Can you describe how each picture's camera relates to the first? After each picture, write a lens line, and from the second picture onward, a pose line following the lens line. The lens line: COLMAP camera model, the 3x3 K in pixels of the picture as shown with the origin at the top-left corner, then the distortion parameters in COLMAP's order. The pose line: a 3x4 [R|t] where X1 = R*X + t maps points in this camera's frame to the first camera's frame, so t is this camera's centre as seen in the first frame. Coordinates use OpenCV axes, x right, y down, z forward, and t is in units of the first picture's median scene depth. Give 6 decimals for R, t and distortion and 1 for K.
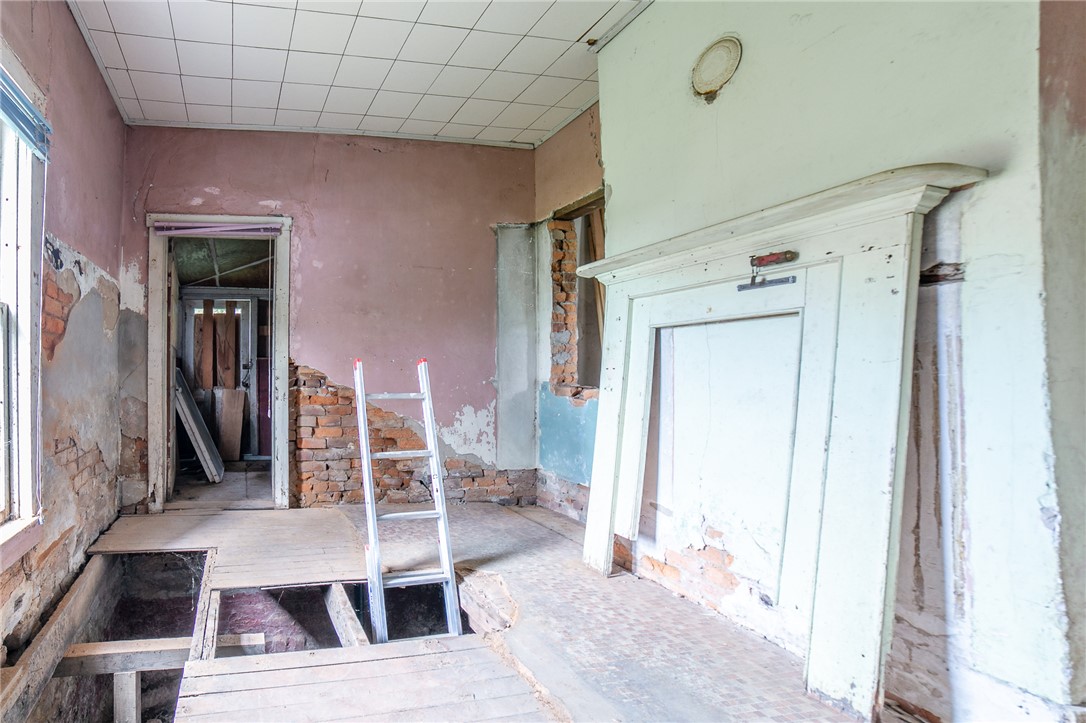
lens RADIAL K [[638.7, 0, 543.0], [0, 638.7, 361.5], [0, 0, 1]] dist [0.024673, 0.000152]
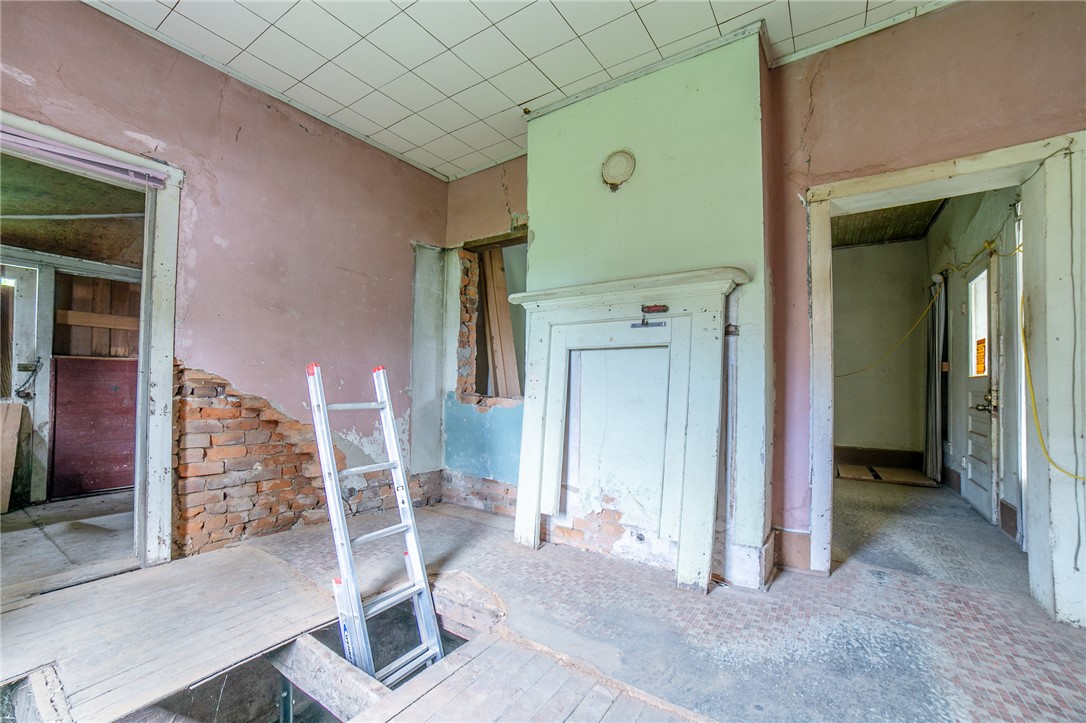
lens RADIAL K [[451.0, 0, 544.8], [0, 451.0, 380.3], [0, 0, 1]] dist [-0.001351, 0.011027]
pose [[0.736776, 0.019544, 0.675855, -0.429106], [-0.020377, 0.999770, -0.006698, 0.015007], [-0.675830, -0.008837, 0.737004, 0.316481]]
